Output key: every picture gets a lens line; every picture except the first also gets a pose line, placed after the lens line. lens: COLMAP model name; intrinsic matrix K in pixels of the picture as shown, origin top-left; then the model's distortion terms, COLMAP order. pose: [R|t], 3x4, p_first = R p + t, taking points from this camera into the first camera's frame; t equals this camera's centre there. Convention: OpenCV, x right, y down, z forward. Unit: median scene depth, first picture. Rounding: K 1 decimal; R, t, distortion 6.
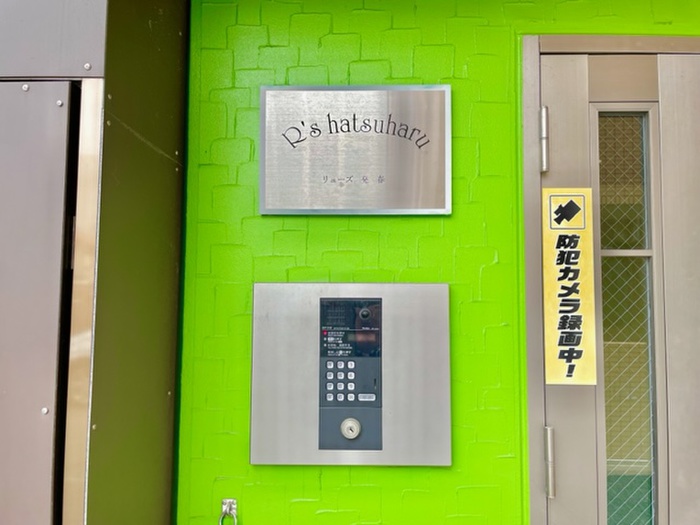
lens RADIAL K [[528.0, 0, 350.4], [0, 528.0, 264.0], [0, 0, 1]] dist [0.005750, 0.000924]
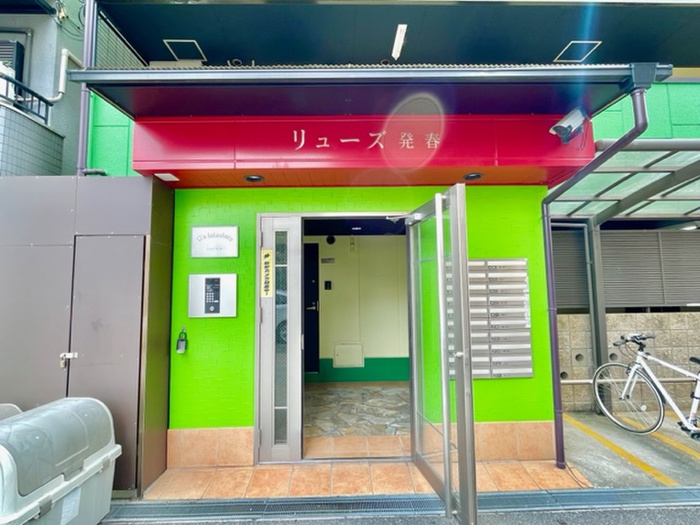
lens RADIAL K [[350.6, 0, 350.4], [0, 350.6, 259.1], [0, 0, 1]] dist [0.002374, 0.000276]
pose [[0.998017, -0.017243, 0.060530, 0.914167], [0.018839, 0.999487, -0.025896, 0.009991], [-0.060053, 0.026985, 0.997830, -1.819111]]
